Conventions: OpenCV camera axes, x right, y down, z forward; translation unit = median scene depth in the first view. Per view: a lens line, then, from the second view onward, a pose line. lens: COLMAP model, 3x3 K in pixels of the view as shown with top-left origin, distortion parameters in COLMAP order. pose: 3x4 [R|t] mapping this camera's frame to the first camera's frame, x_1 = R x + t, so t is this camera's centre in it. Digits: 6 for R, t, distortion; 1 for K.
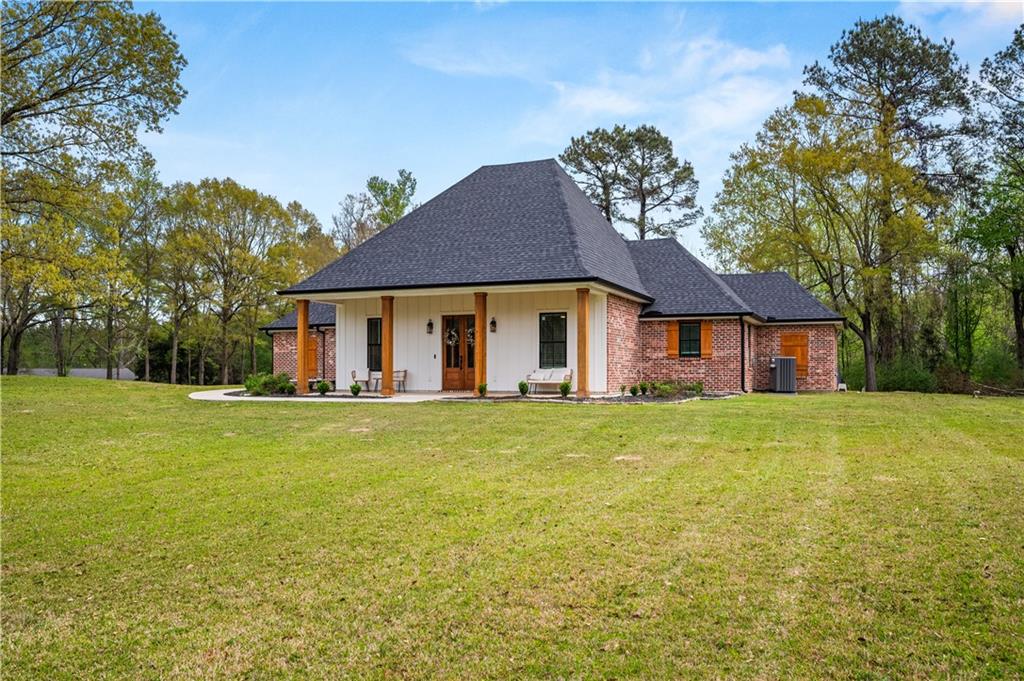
lens RADIAL K [[825.5, 0, 512.0], [0, 825.5, 340.5], [0, 0, 1]] dist [0.000352, -0.001560]
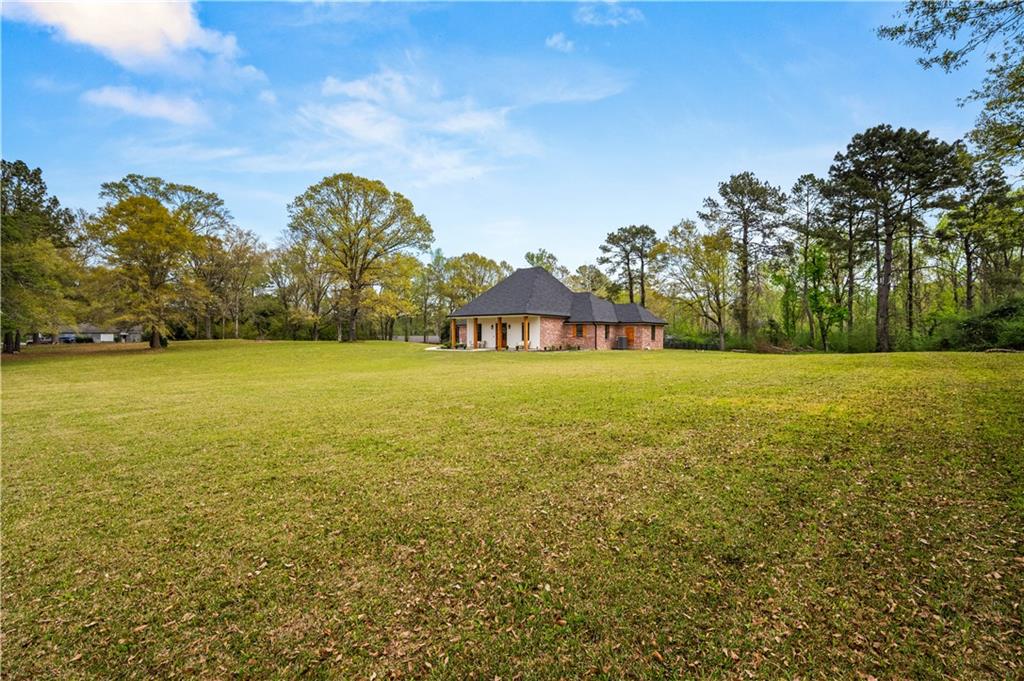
lens RADIAL K [[472.3, 0, 512.0], [0, 472.3, 340.5], [0, 0, 1]] dist [0.004596, 0.000106]
pose [[0.952187, 0.004399, -0.305485, 0.490930], [0.009470, 0.998991, 0.043902, -0.042043], [0.305370, -0.044695, 0.951184, -0.652306]]
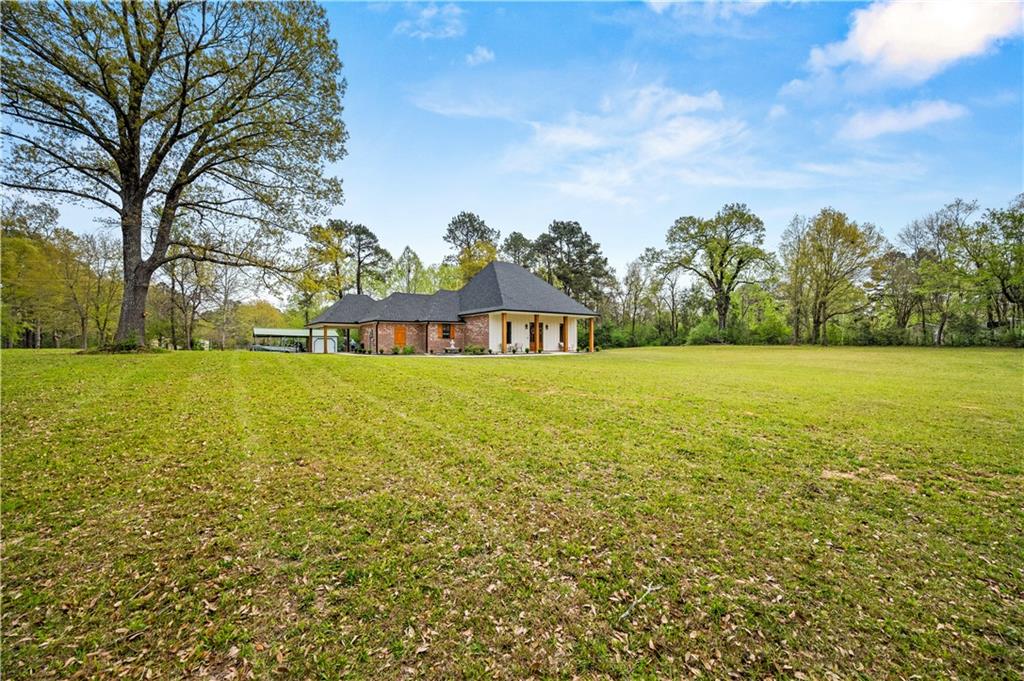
lens RADIAL K [[403.1, 0, 512.0], [0, 403.1, 340.5], [0, 0, 1]] dist [-0.002793, -0.000319]
pose [[0.527738, 0.006611, 0.849382, -1.128064], [-0.027217, 0.999588, 0.009131, 0.016275], [-0.848971, -0.027937, 0.527700, 0.349716]]
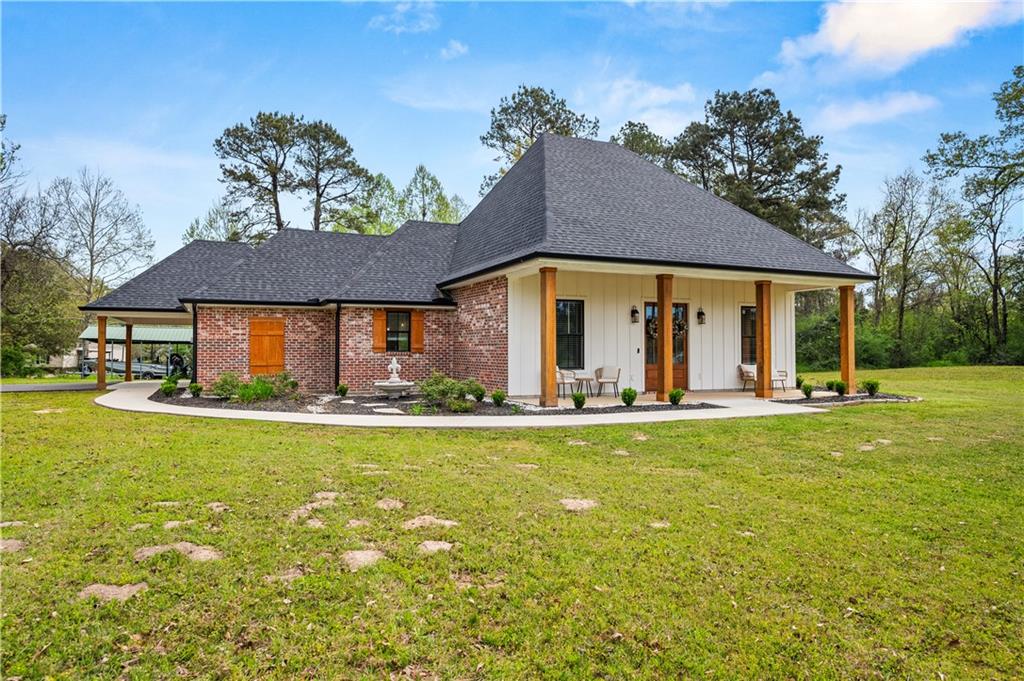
lens RADIAL K [[653.9, 0, 509.5], [0, 653.9, 330.7], [0, 0, 1]] dist [-0.019079, -0.001022]
pose [[0.687048, 0.025181, 0.726176, -0.615460], [-0.027832, 0.999578, -0.008329, 0.007609], [-0.726079, -0.014489, 0.687459, 0.608378]]
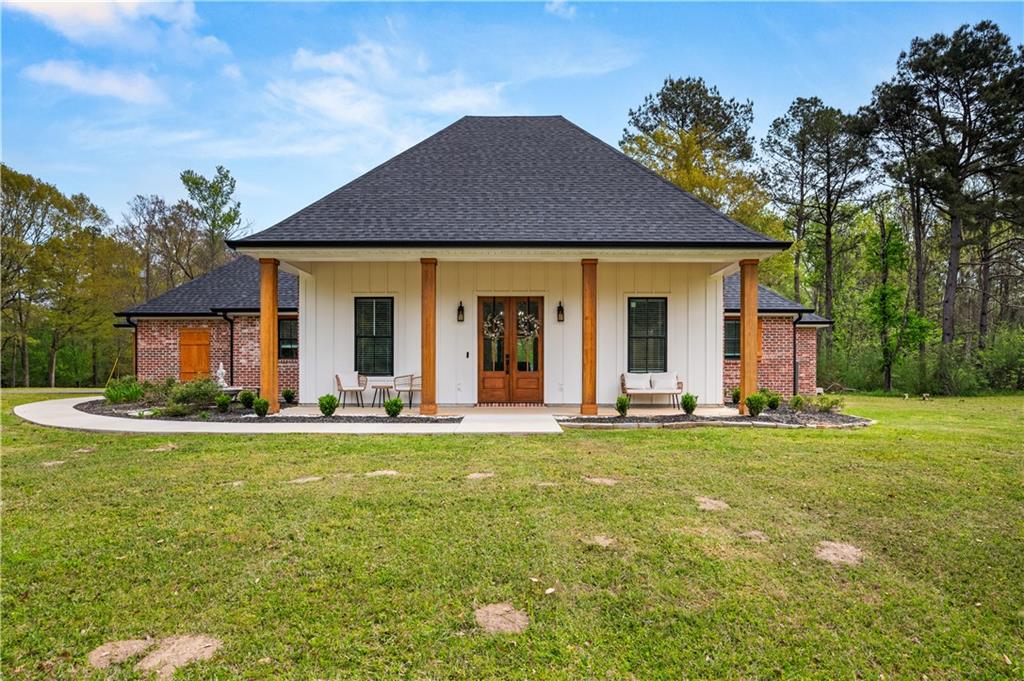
lens RADIAL K [[623.5, 0, 513.0], [0, 623.5, 369.7], [0, 0, 1]] dist [-0.001605, -0.001684]
pose [[0.925693, 0.003468, 0.378261, -0.241429], [-0.016767, 0.999351, 0.031871, 0.013446], [-0.377905, -0.035845, 0.925150, 0.469983]]
